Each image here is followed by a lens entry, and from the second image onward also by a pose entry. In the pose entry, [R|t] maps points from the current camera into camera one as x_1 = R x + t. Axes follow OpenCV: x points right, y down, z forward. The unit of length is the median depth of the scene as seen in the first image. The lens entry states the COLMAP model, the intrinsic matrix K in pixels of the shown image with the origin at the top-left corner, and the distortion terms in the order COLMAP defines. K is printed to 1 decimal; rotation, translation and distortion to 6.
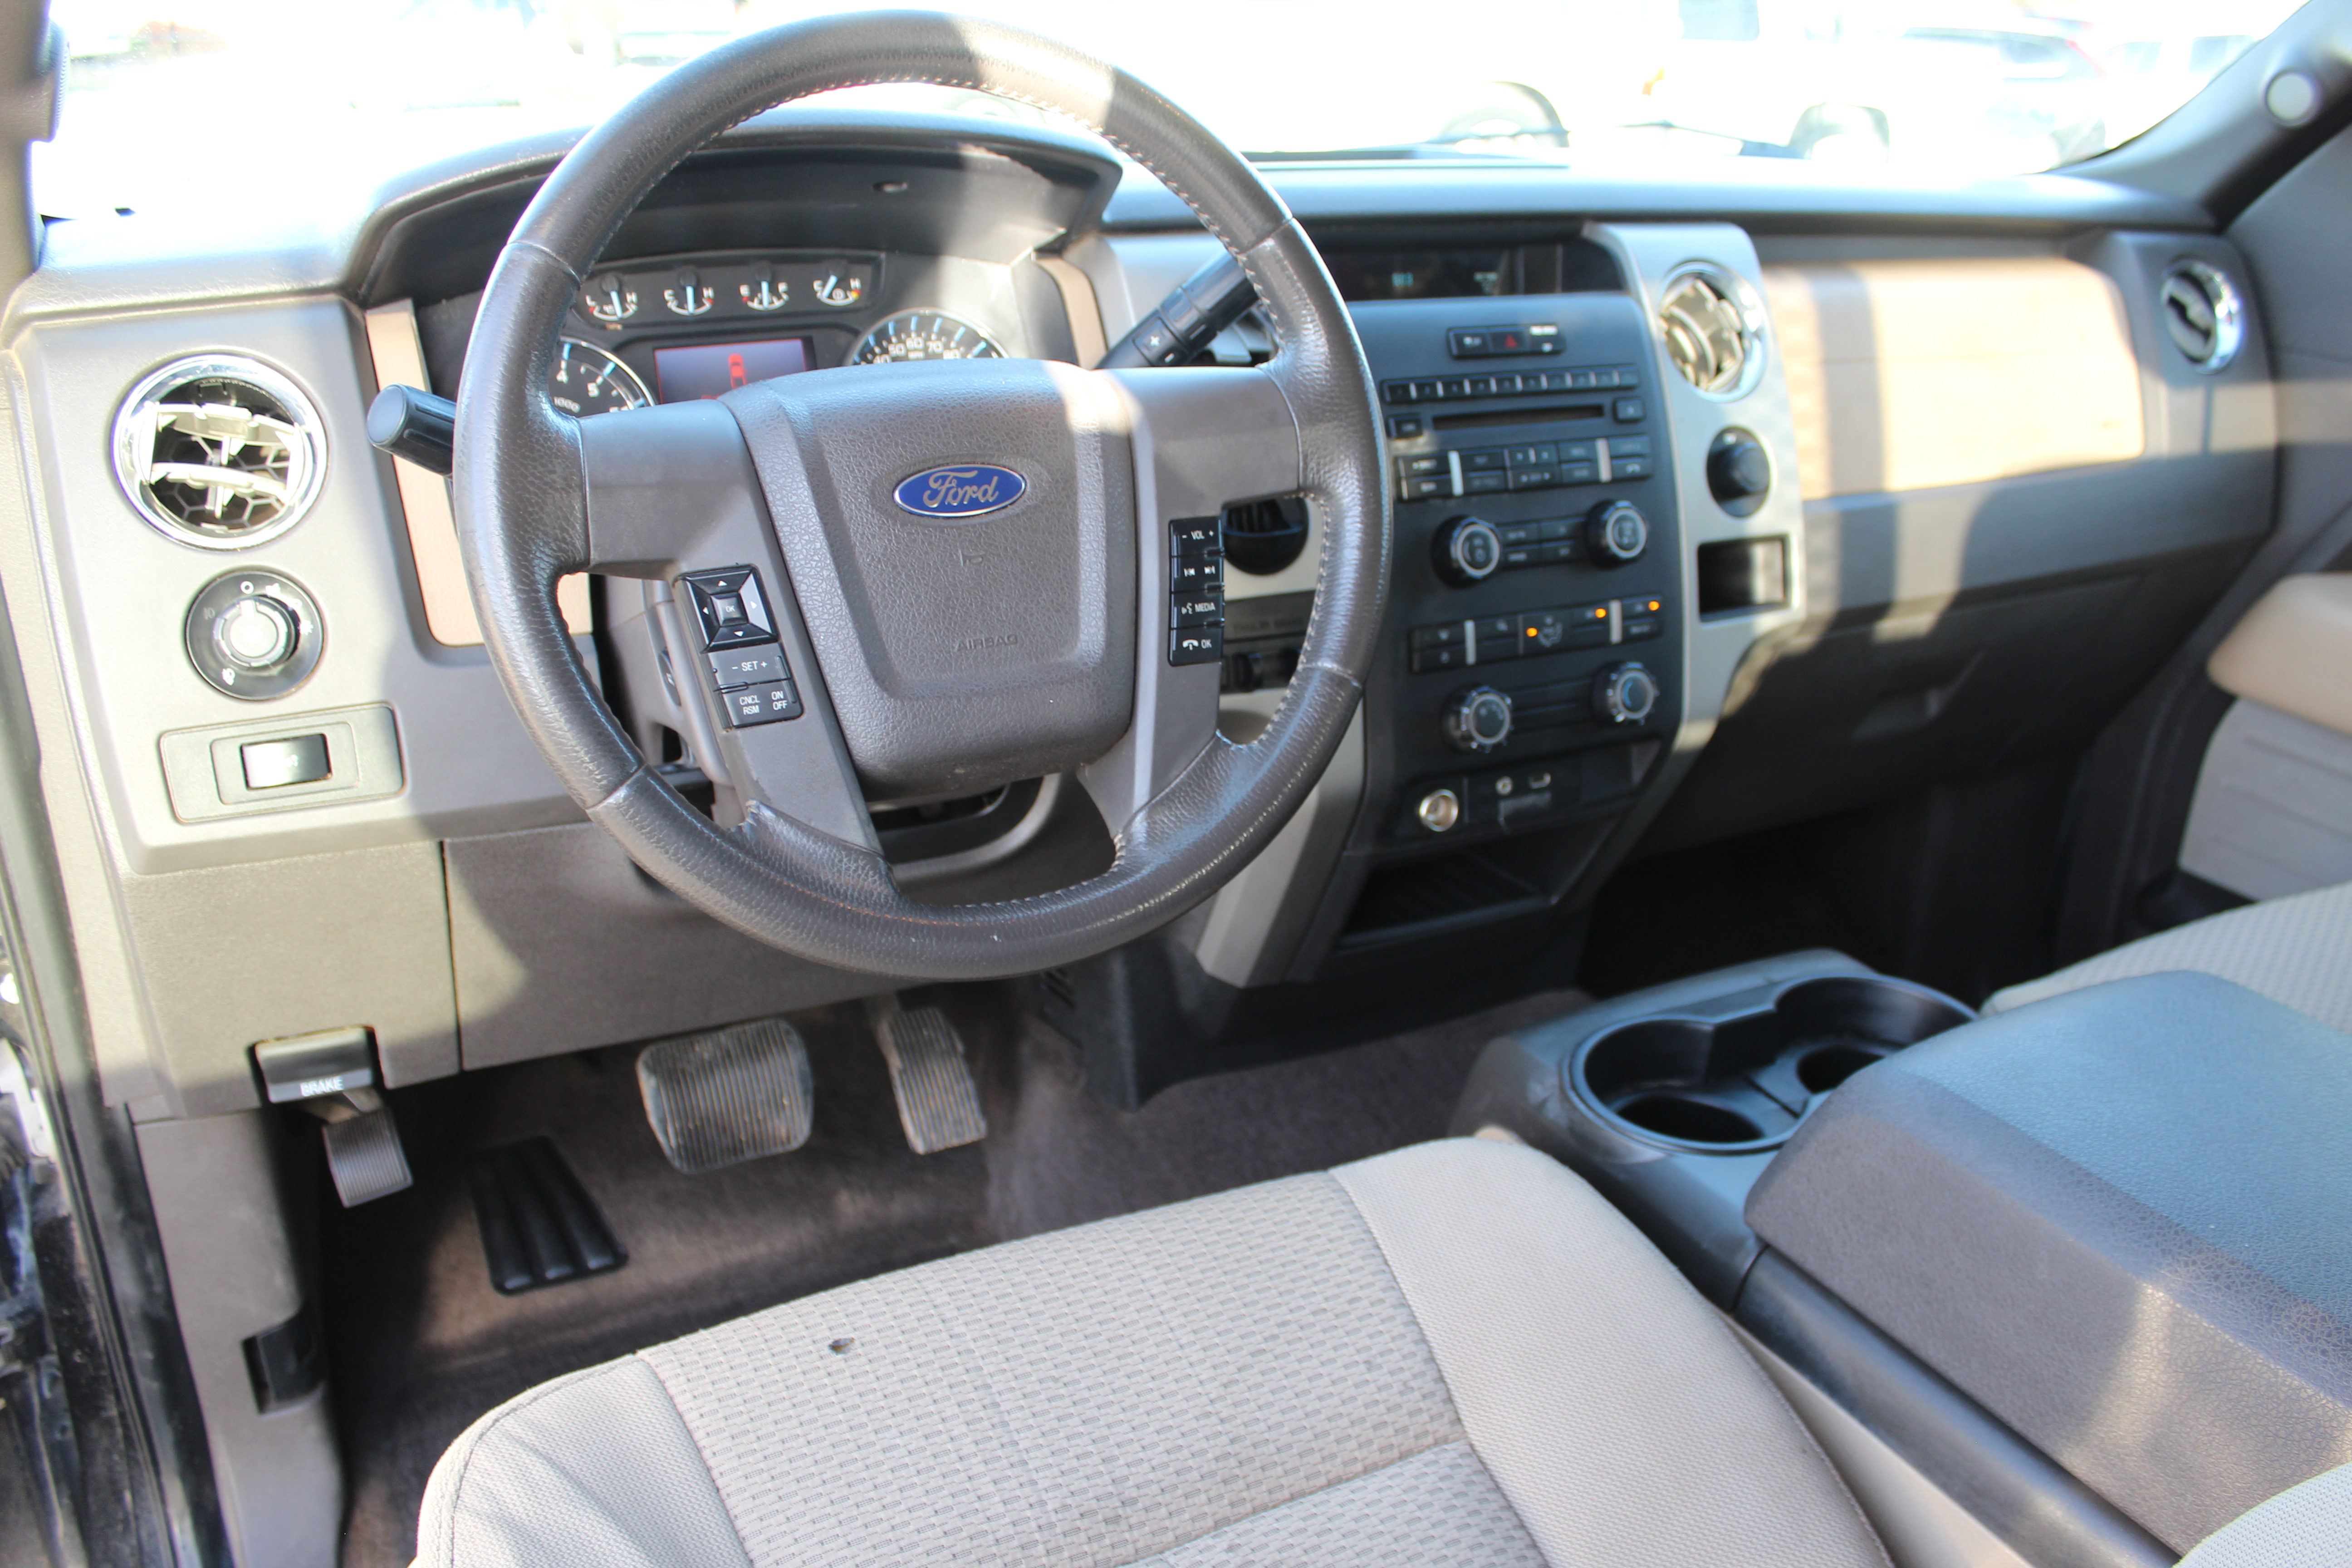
lens RADIAL K [[1935.1, 0, 1175.6], [0, 1935.1, 803.9], [0, 0, 1]] dist [-0.140464, 0.093617]
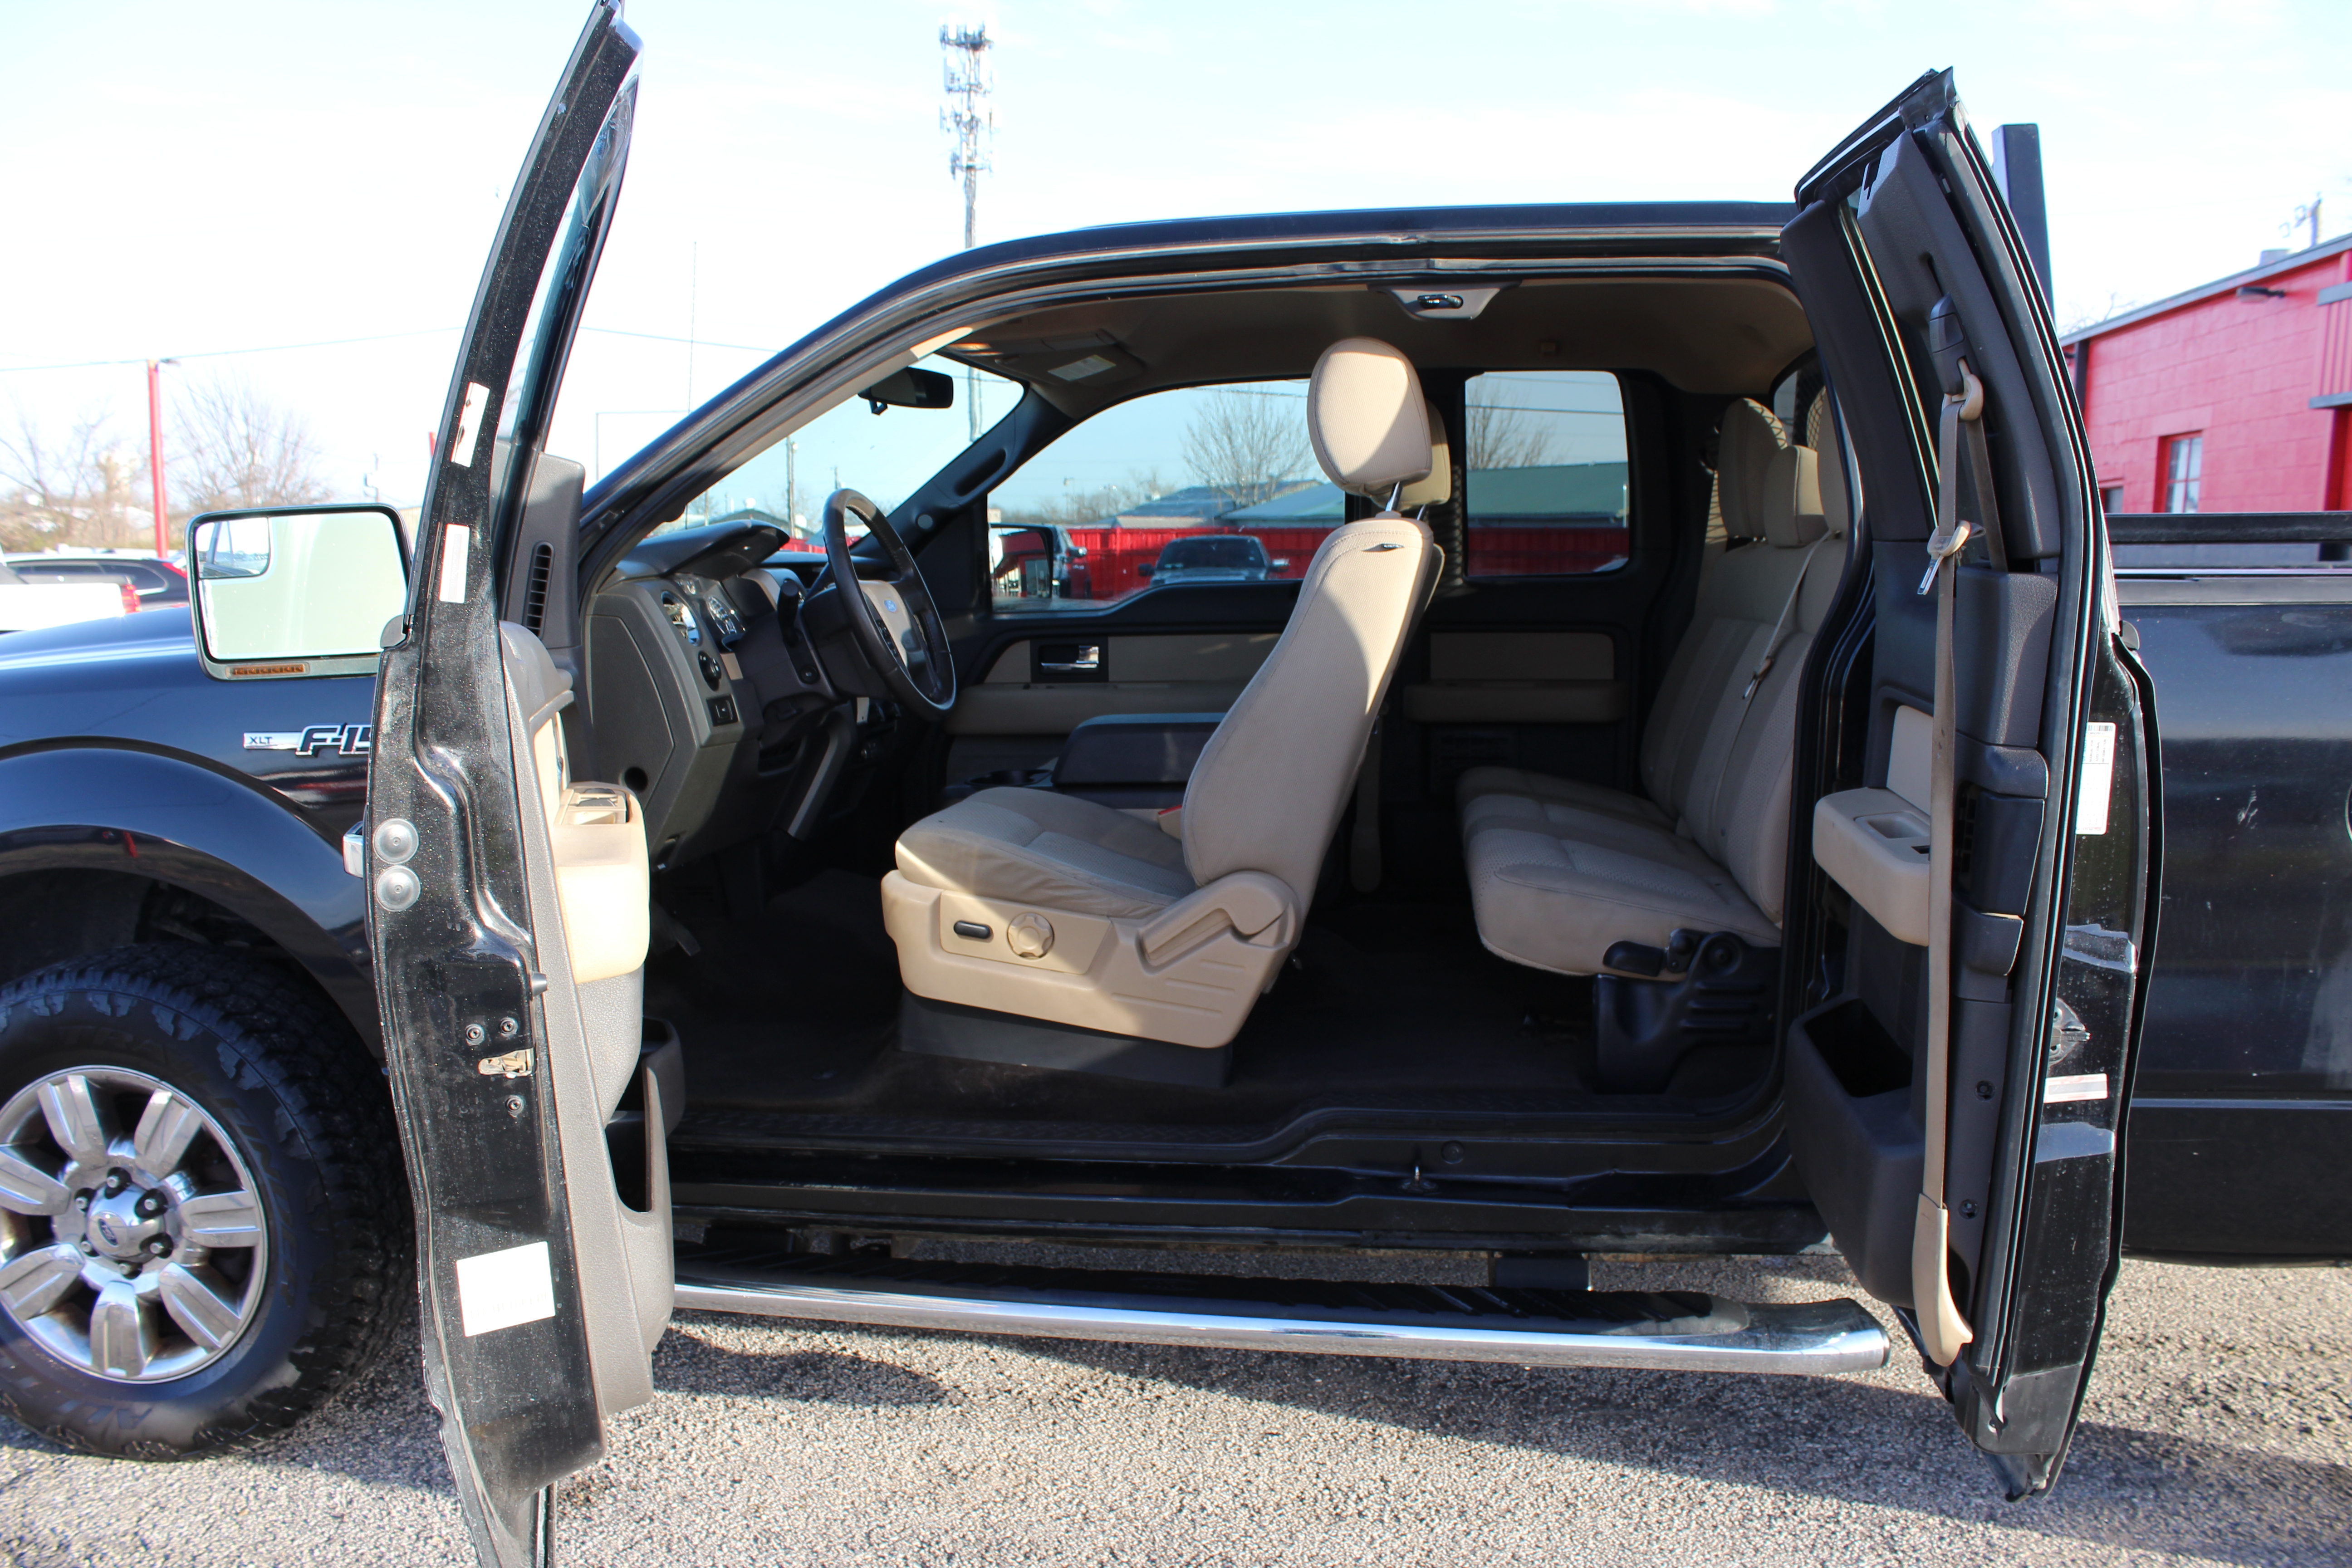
lens RADIAL K [[1935.1, 0, 1185.2], [0, 1935.1, 805.5], [0, 0, 1]] dist [-0.140464, 0.093617]
pose [[0.550504, -0.132775, 0.824206, -2.042063], [0.349224, 0.933366, -0.082894, 0.498670], [-0.758280, 0.333466, 0.560190, -0.997456]]
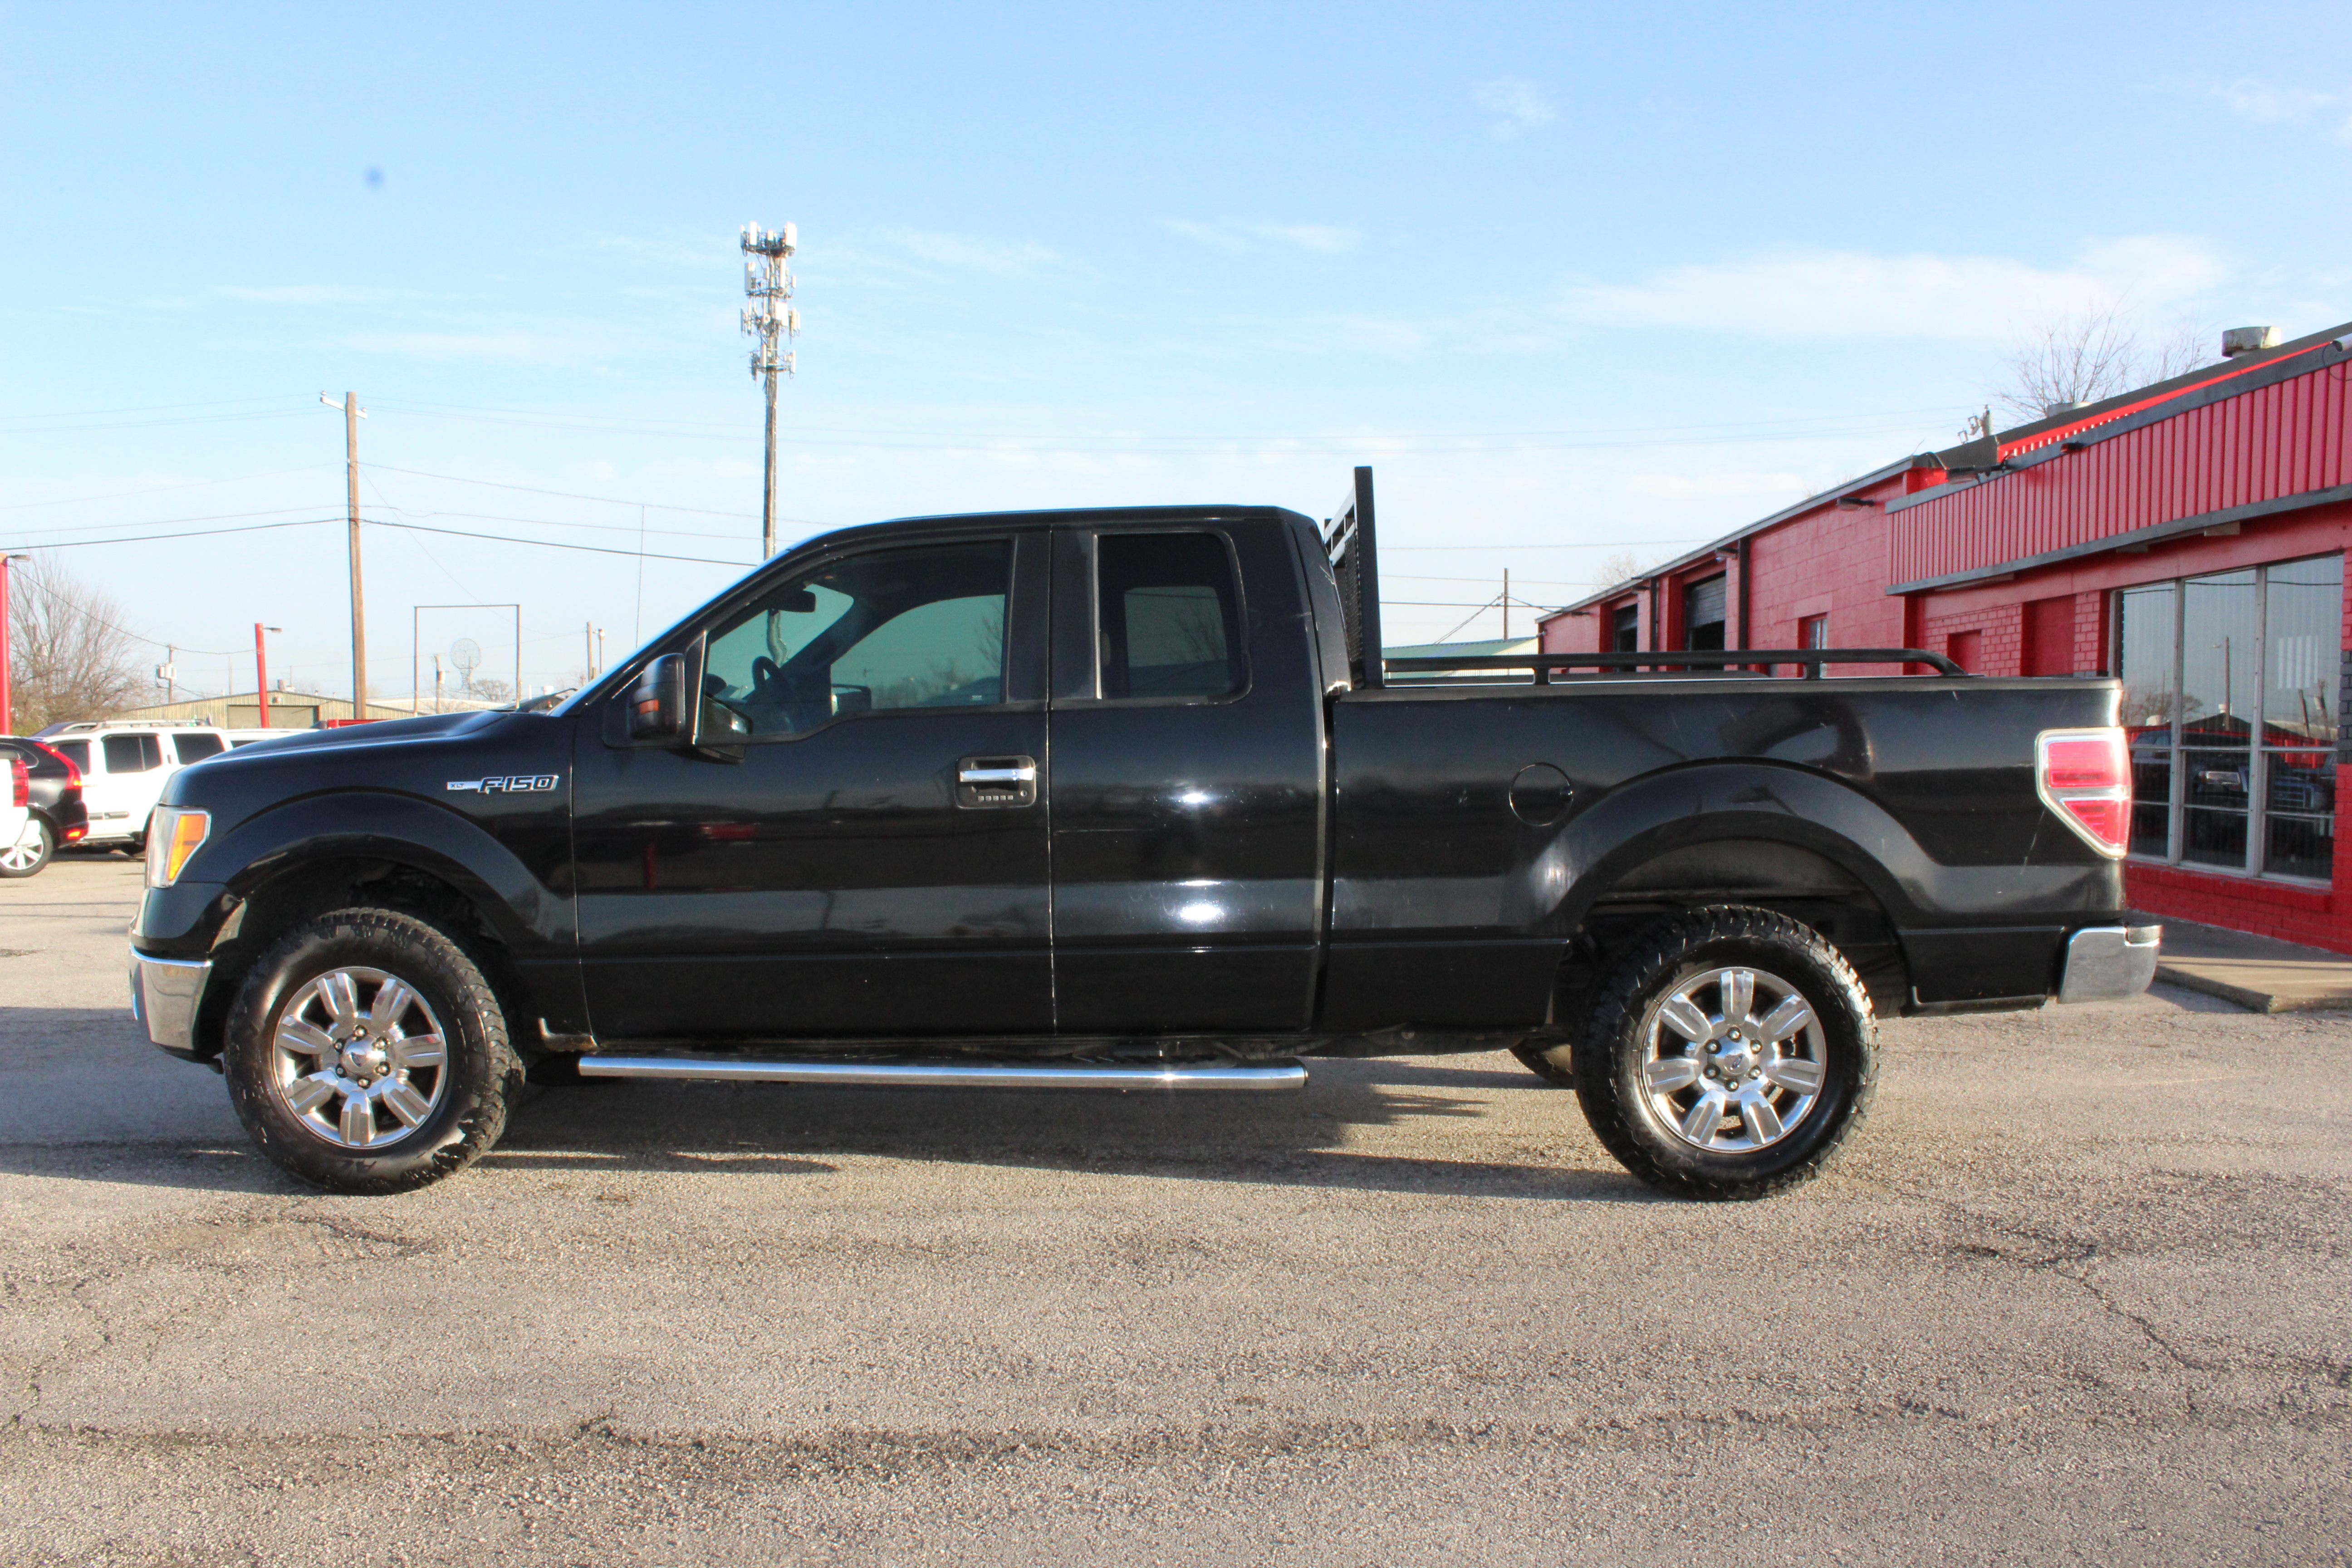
lens RADIAL K [[1935.1, 0, 1162.7], [0, 1935.1, 796.6], [0, 0, 1]] dist [-0.140464, 0.093617]
pose [[0.471135, -0.053506, 0.880437, -3.784565], [0.374016, 0.916101, -0.144468, 1.078735], [-0.798839, 0.397362, 0.451619, -2.101101]]
